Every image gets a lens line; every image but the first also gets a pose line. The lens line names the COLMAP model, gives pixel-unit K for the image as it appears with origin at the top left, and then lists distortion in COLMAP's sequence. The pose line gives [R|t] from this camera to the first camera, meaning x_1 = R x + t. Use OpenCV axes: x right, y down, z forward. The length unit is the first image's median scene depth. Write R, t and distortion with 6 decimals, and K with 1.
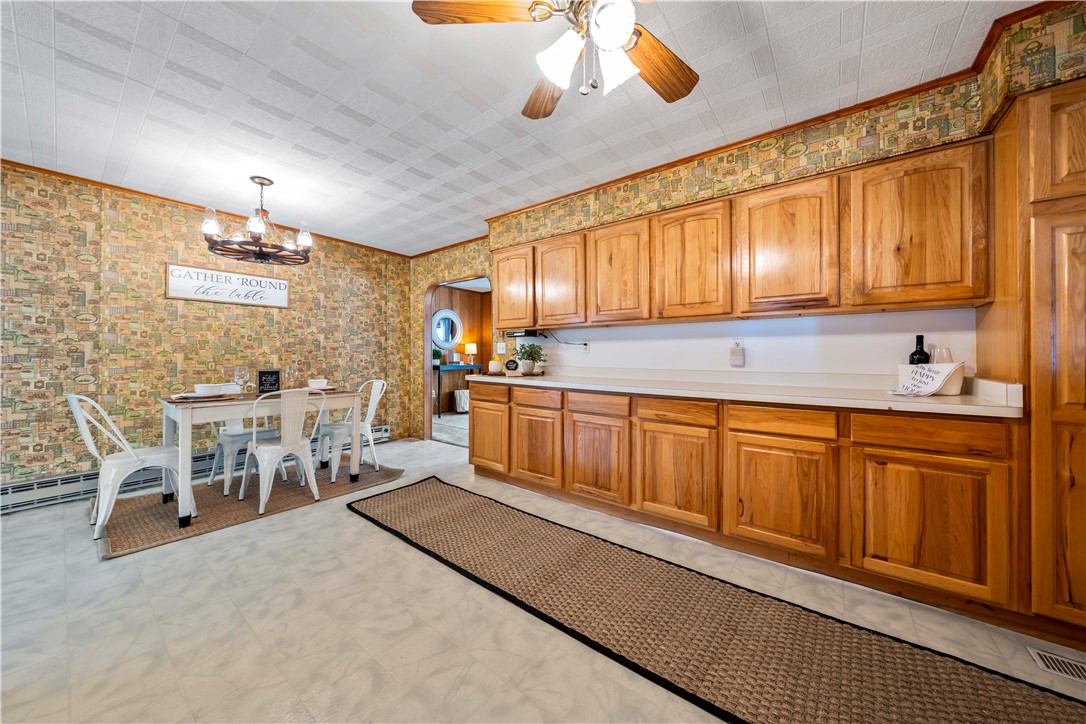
lens RADIAL K [[375.8, 0, 543.0], [0, 375.8, 354.0], [0, 0, 1]] dist [-0.000160, -0.000020]
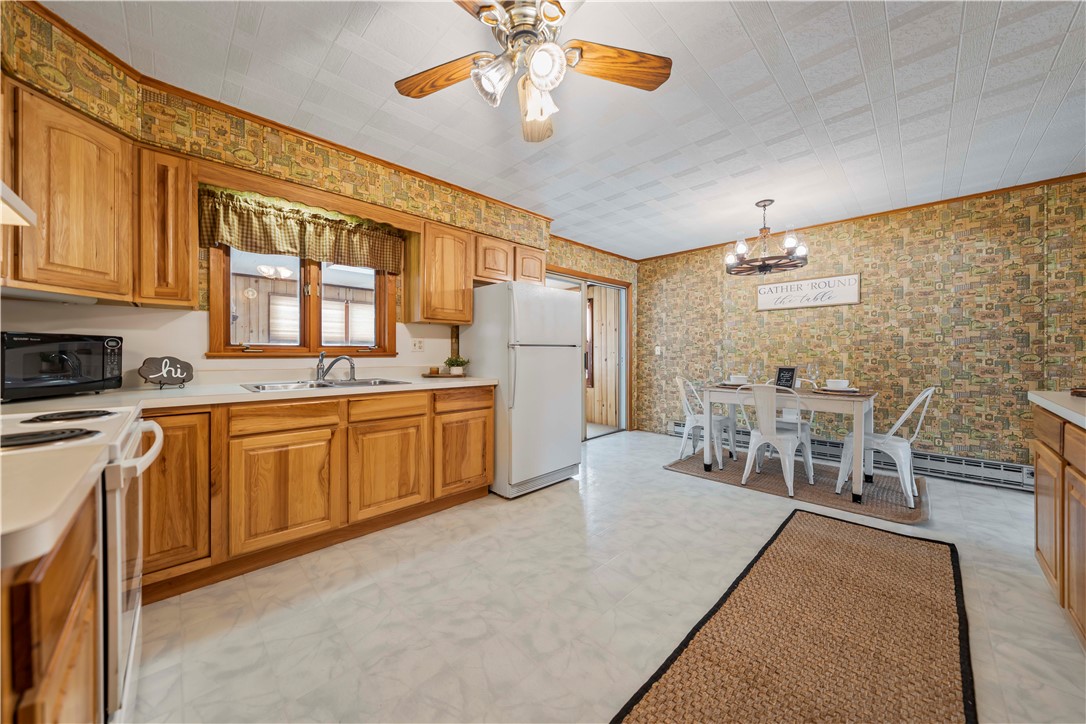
lens RADIAL K [[375.8, 0, 543.0], [0, 375.8, 354.0], [0, 0, 1]] dist [-0.000160, -0.000020]
pose [[-0.121862, -0.002044, -0.992545, 0.468417], [0.006637, 0.999974, -0.002874, 0.003026], [0.992525, -0.006938, -0.121846, 0.445997]]
